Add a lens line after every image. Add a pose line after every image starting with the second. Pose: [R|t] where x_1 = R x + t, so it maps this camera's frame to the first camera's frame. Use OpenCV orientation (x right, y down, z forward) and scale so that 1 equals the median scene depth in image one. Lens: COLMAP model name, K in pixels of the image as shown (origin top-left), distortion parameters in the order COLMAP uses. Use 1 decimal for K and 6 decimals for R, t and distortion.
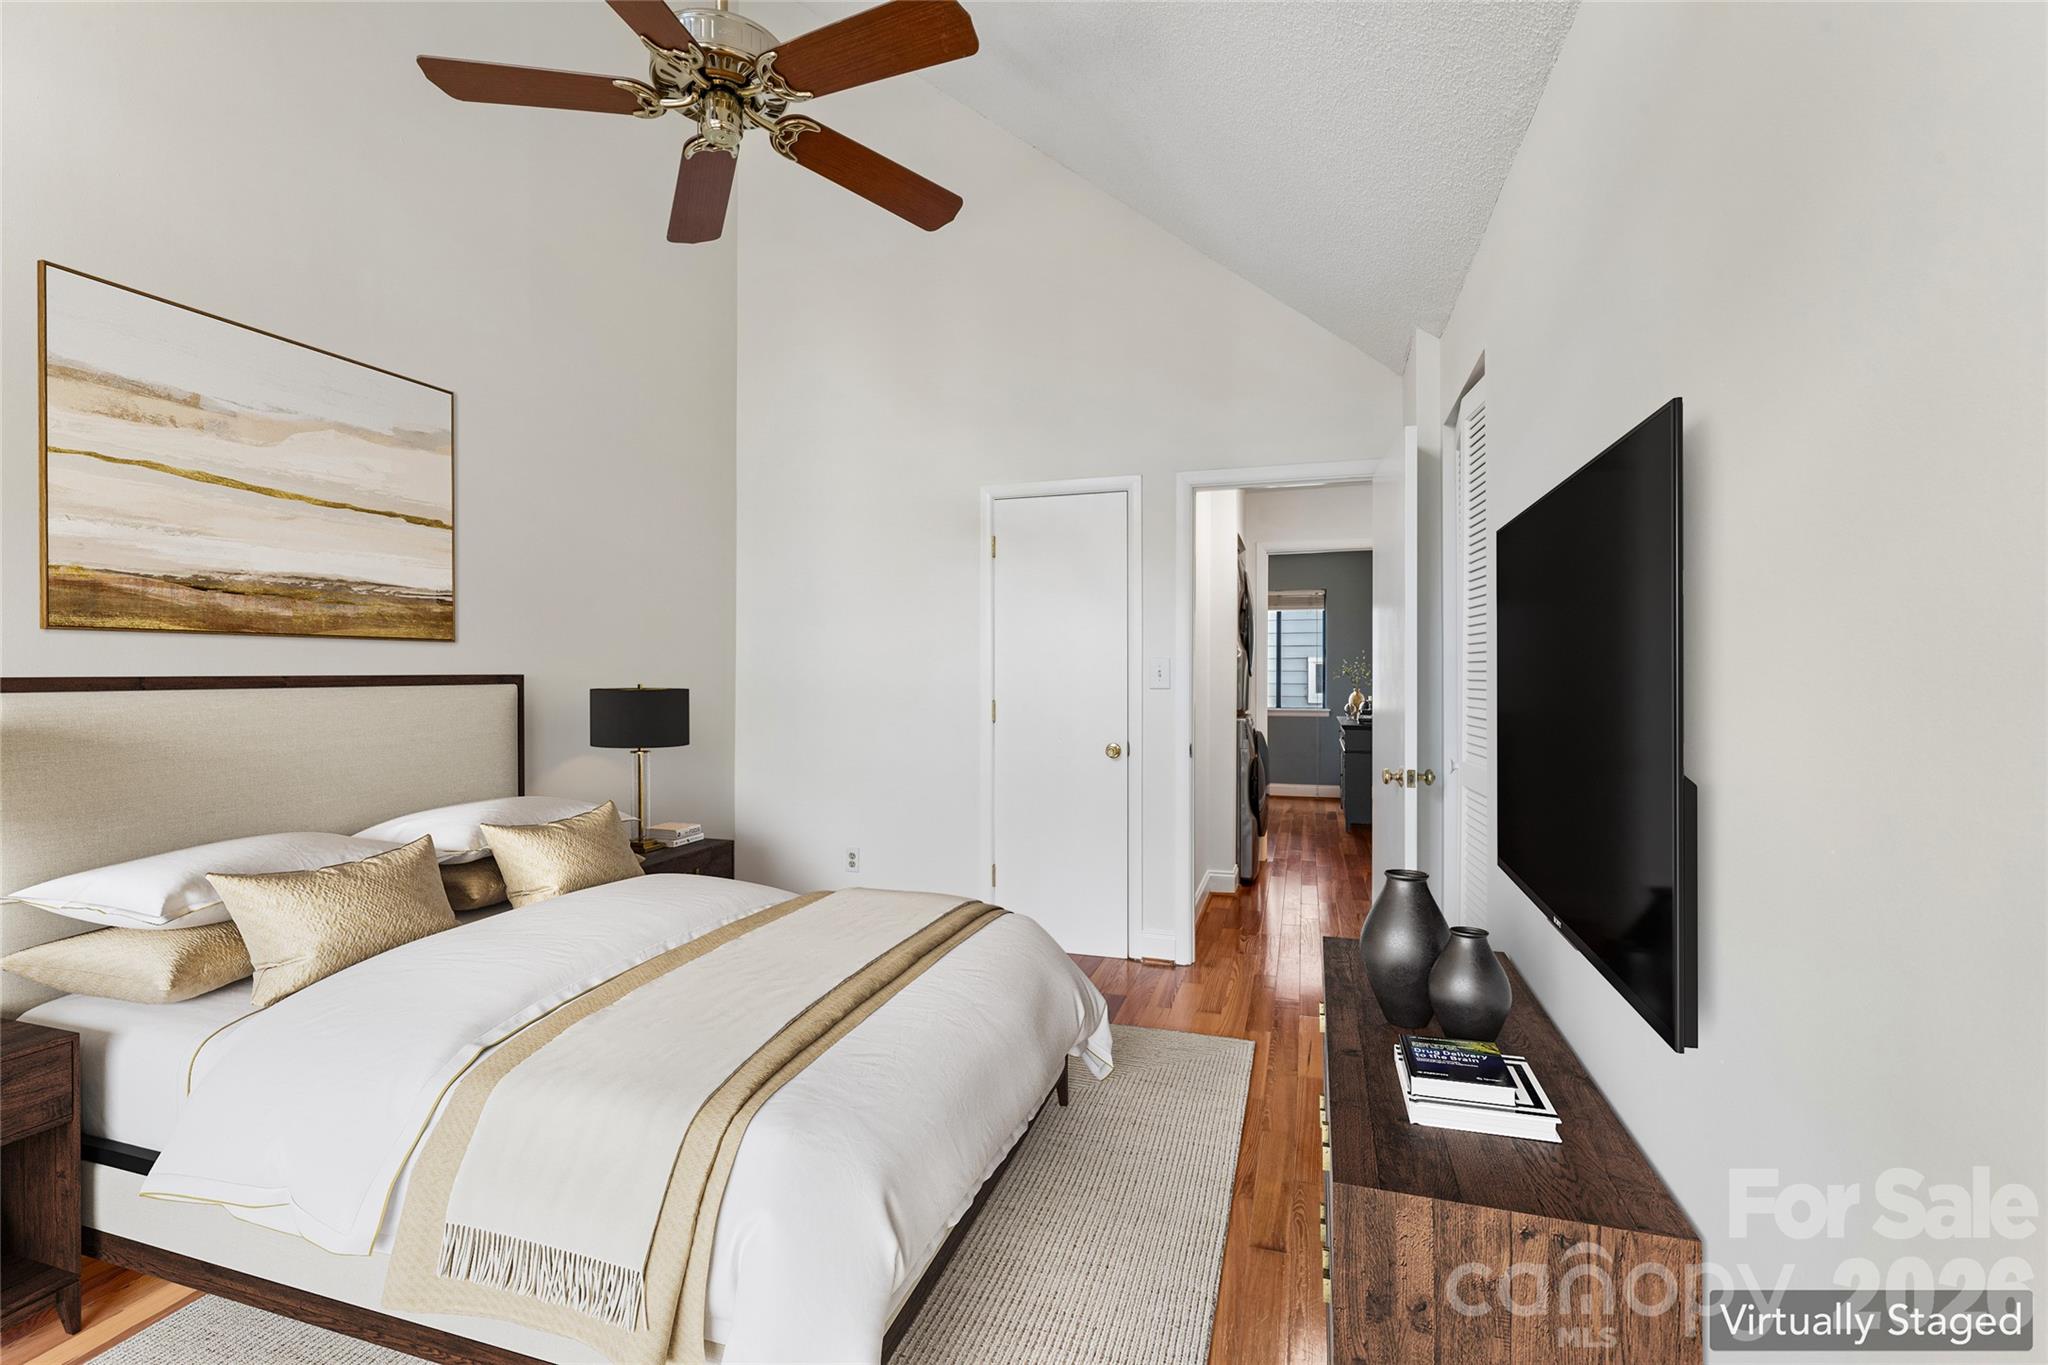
lens RADIAL K [[921.8, 0, 1019.2], [0, 921.8, 676.1], [0, 0, 1]] dist [-0.004813, 0.002163]
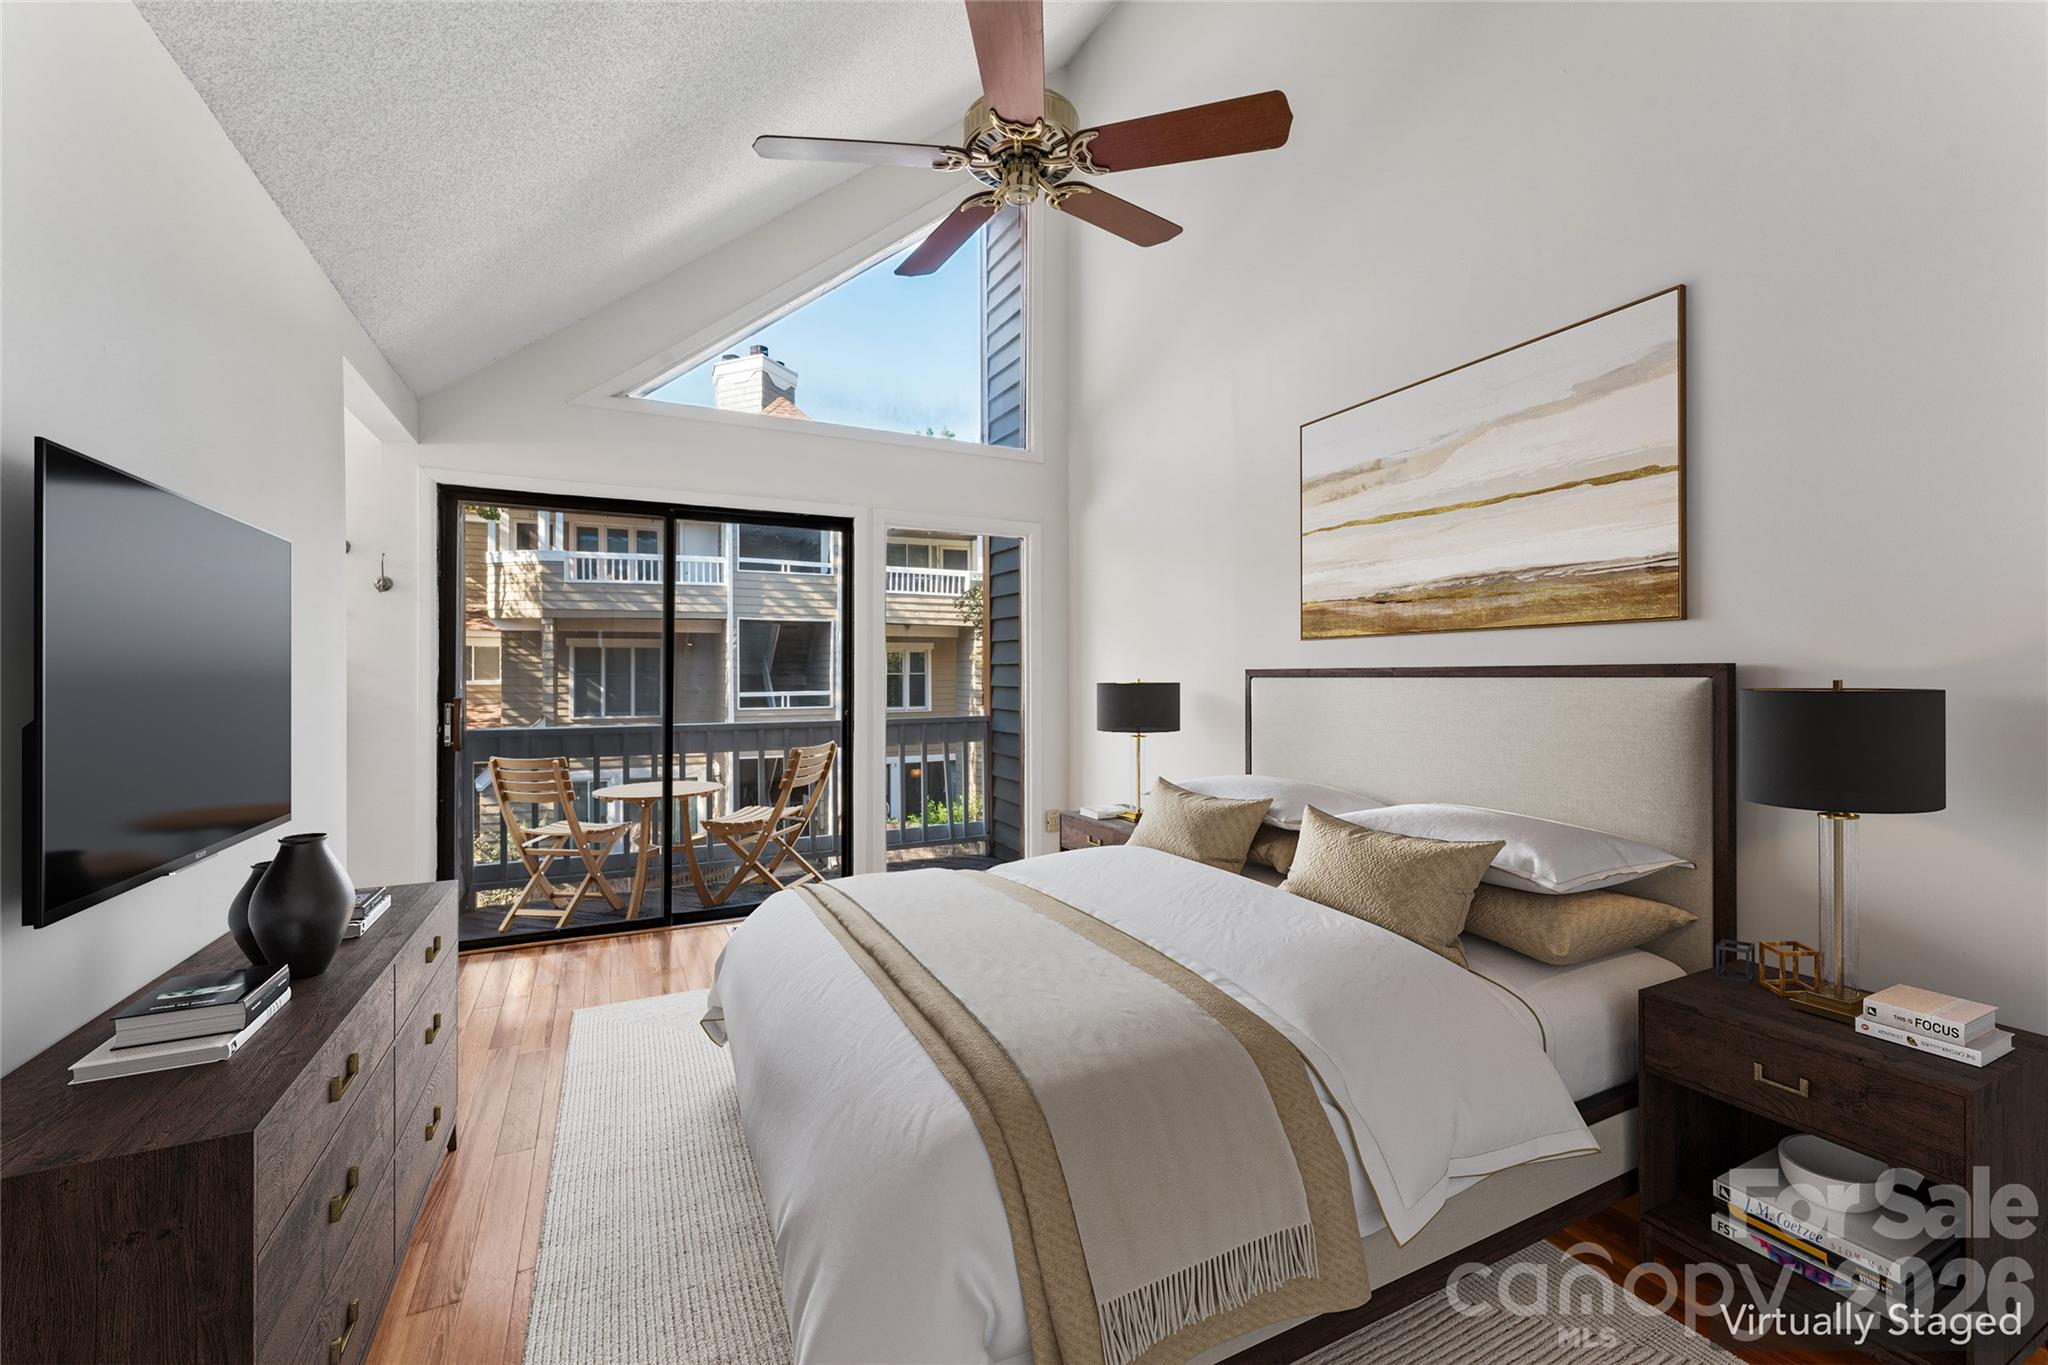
lens RADIAL K [[833.3, 0, 1010.2], [0, 833.3, 679.5], [0, 0, 1]] dist [-0.002035, -0.000625]
pose [[-0.744310, 0.014949, -0.667667, 0.318875], [0.009700, 0.999886, 0.011574, -0.001720], [0.667764, 0.002138, -0.744370, 1.484208]]
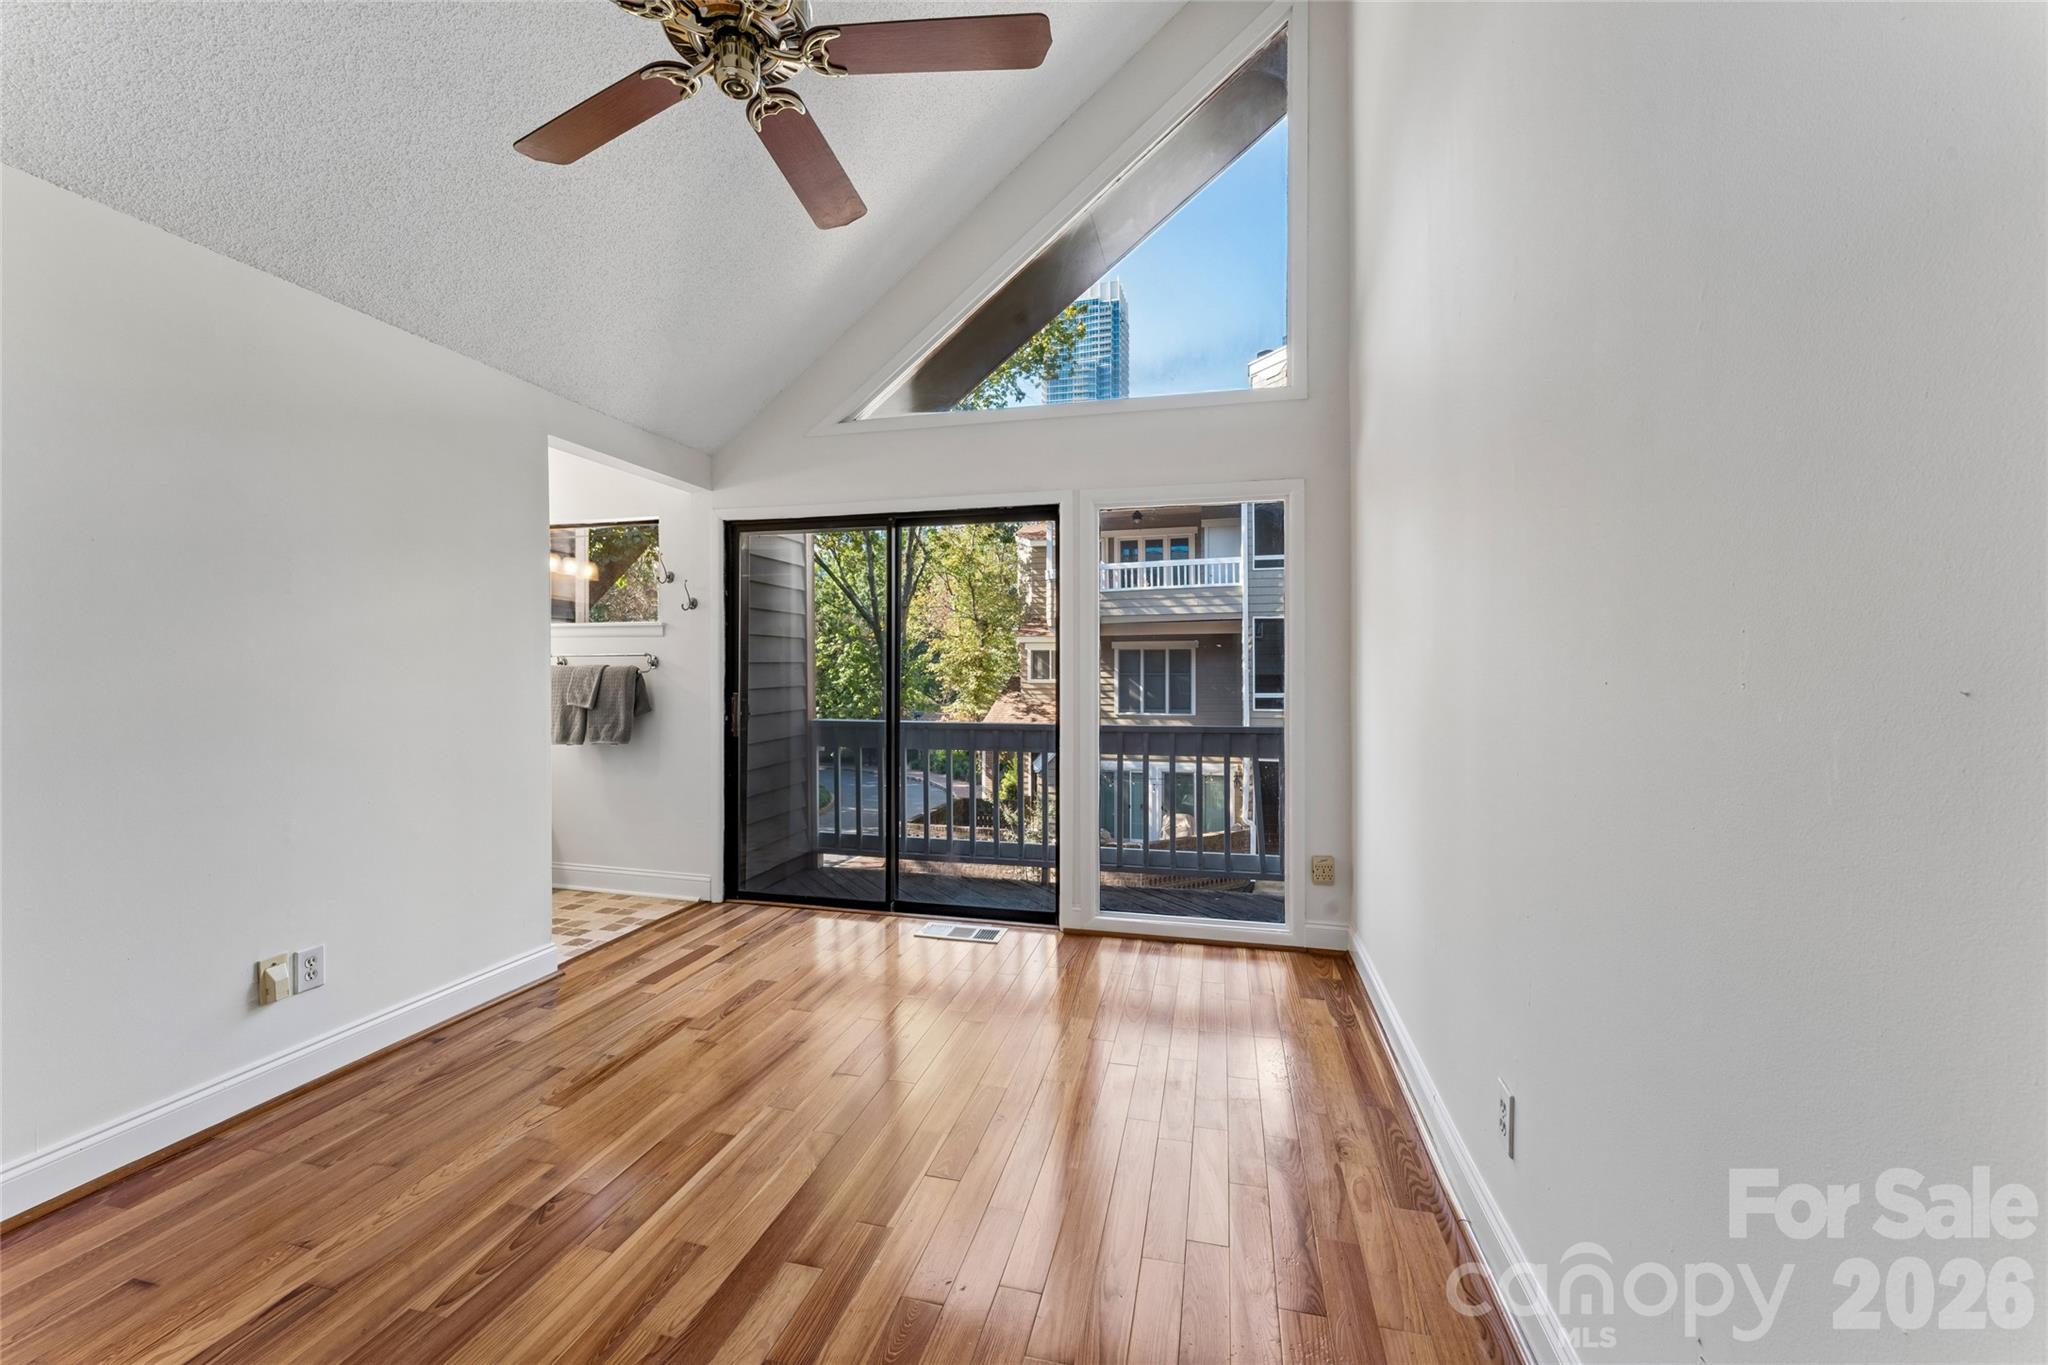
lens RADIAL K [[833.3, 0, 1021.2], [0, 833.3, 679.0], [0, 0, 1]] dist [-0.002035, -0.000625]
pose [[-0.999815, 0.007321, -0.017769, -0.028173], [0.007257, 0.999967, 0.003678, 0.001666], [0.017795, 0.003548, -0.999835, 1.514955]]
